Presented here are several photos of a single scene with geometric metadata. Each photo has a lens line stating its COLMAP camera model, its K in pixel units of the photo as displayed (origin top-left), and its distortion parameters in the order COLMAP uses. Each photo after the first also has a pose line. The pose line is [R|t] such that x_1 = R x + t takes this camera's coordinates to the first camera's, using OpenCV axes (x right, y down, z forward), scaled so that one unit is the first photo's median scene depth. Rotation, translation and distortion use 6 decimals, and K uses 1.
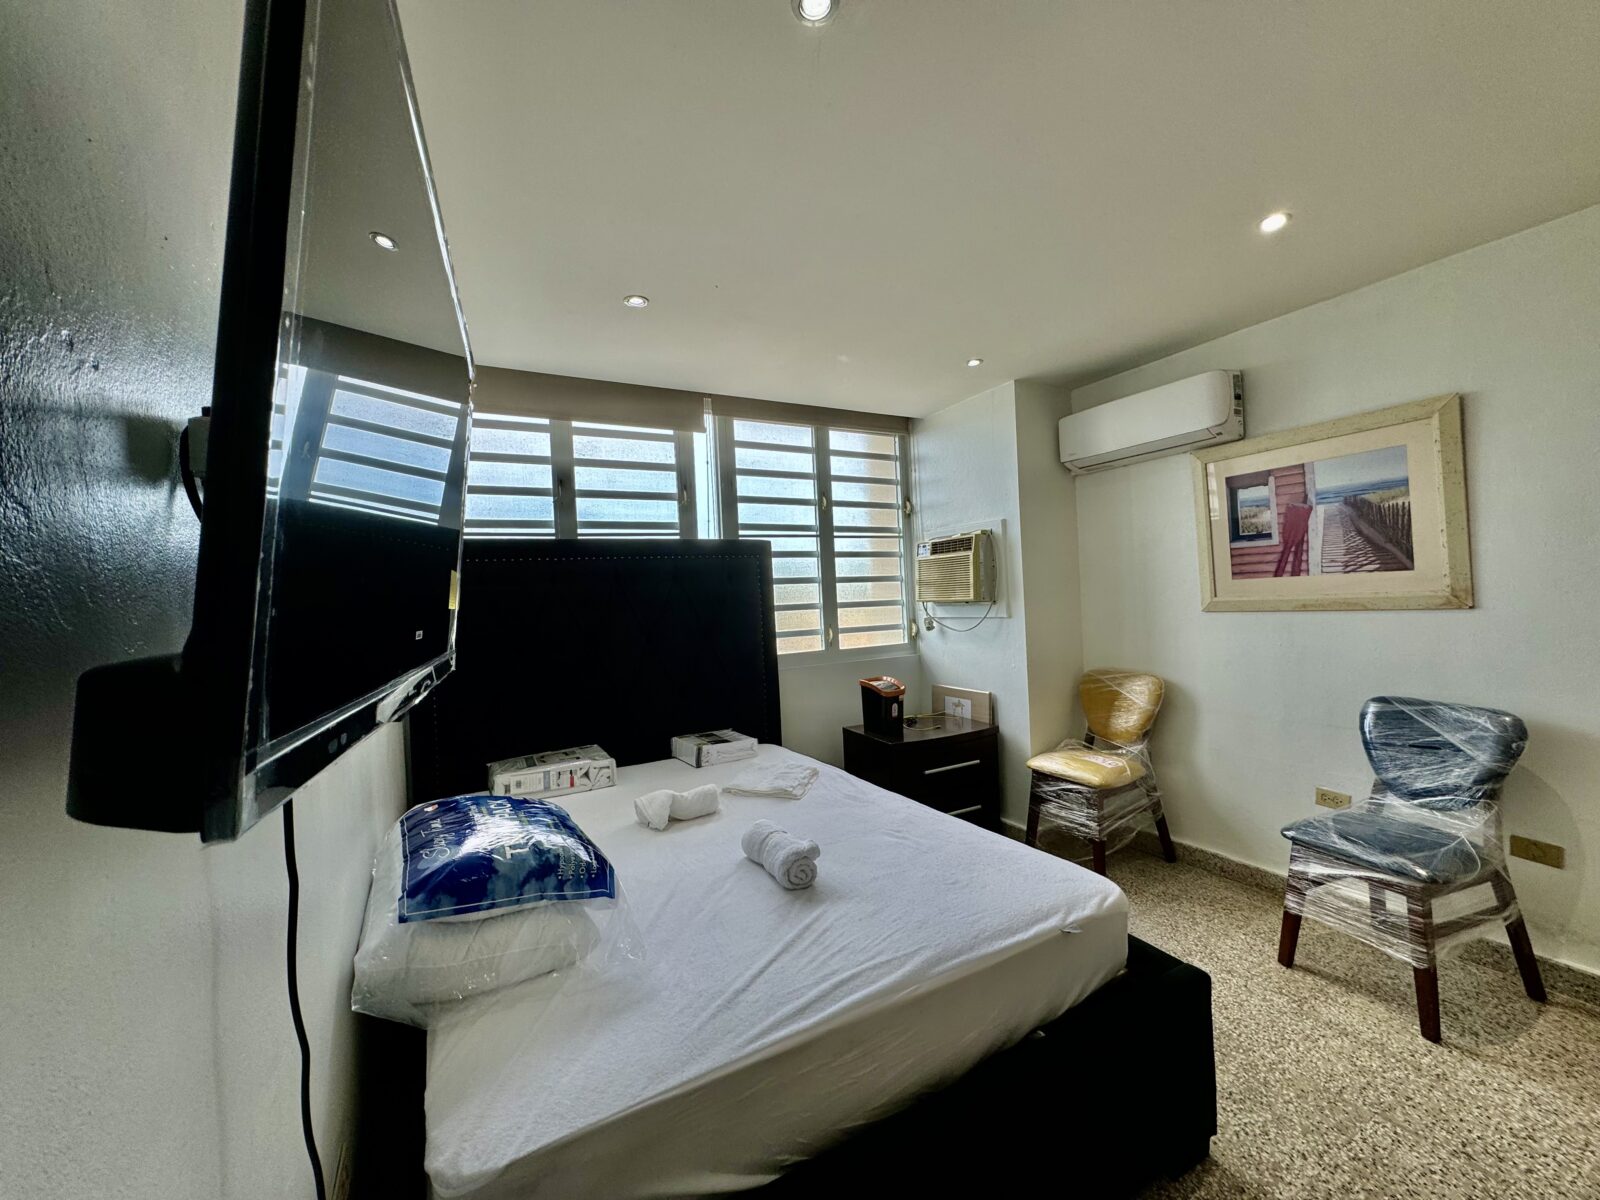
lens RADIAL K [[641.5, 0, 798.8], [0, 641.5, 617.2], [0, 0, 1]] dist [-0.004564, -0.001460]
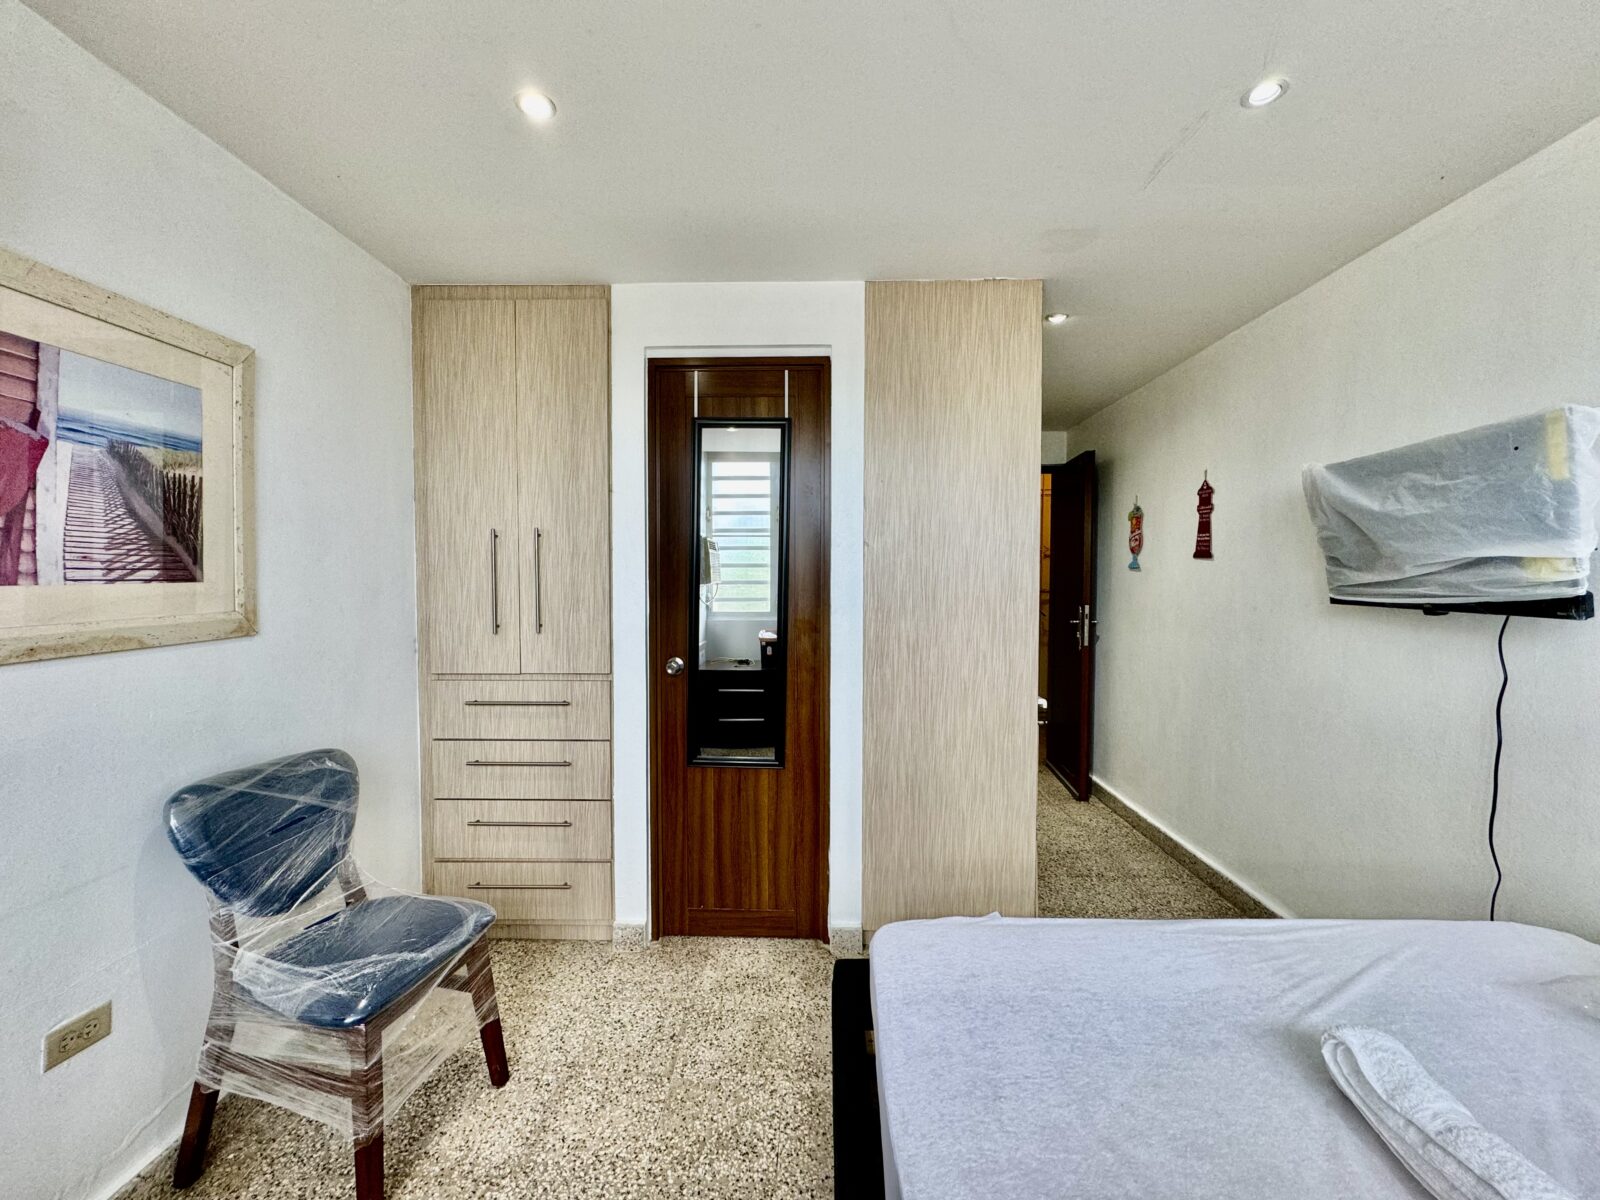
lens RADIAL K [[641.5, 0, 810.8], [0, 641.5, 599.1], [0, 0, 1]] dist [-0.004564, -0.001460]
pose [[-0.861165, 0.018766, 0.507979, 0.079625], [0.047141, 0.997960, 0.043051, -0.049066], [-0.506135, 0.061021, -0.860293, 1.125015]]
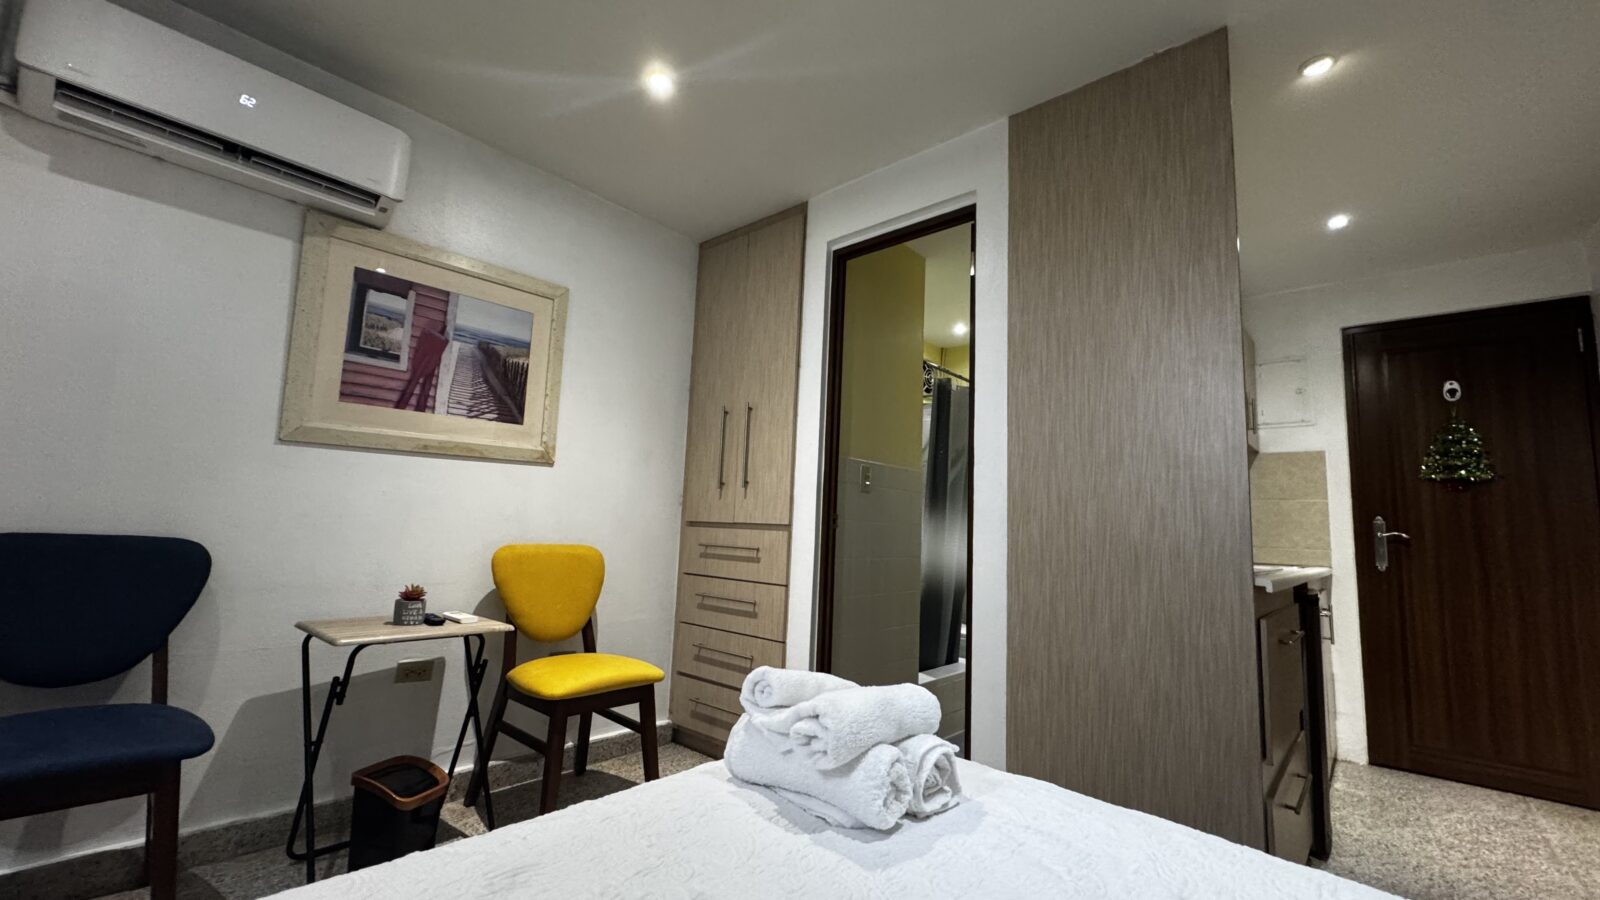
lens RADIAL K [[647.1, 0, 790.9], [0, 647.1, 441.2], [0, 0, 1]] dist [-0.001385, 0.000219]
pose [[-0.313851, 0.149063, 0.937698, -0.196170], [-0.000909, 0.987552, -0.157292, 0.114571], [-0.949472, -0.050218, -0.309808, 0.814074]]
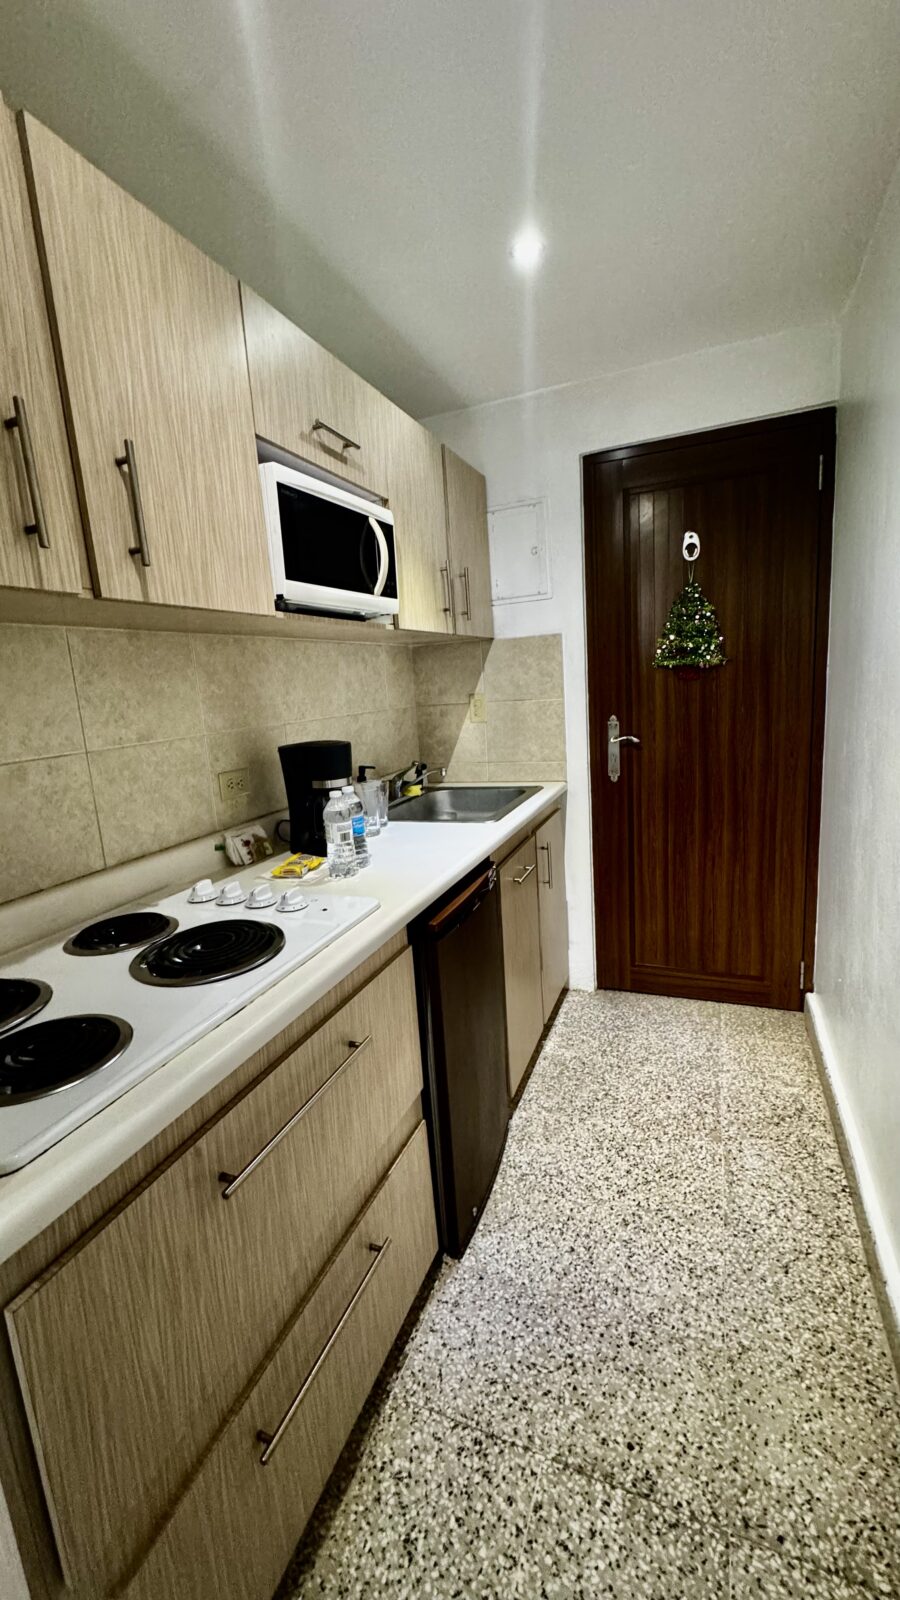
lens RADIAL K [[647.1, 0, 457.9], [0, 647.1, 796.3], [0, 0, 1]] dist [-0.001385, 0.000219]
pose [[-0.624200, -0.062587, 0.778754, -0.105150], [0.117406, 0.977952, 0.172701, 0.053046], [-0.772393, 0.199231, -0.603090, 0.511264]]
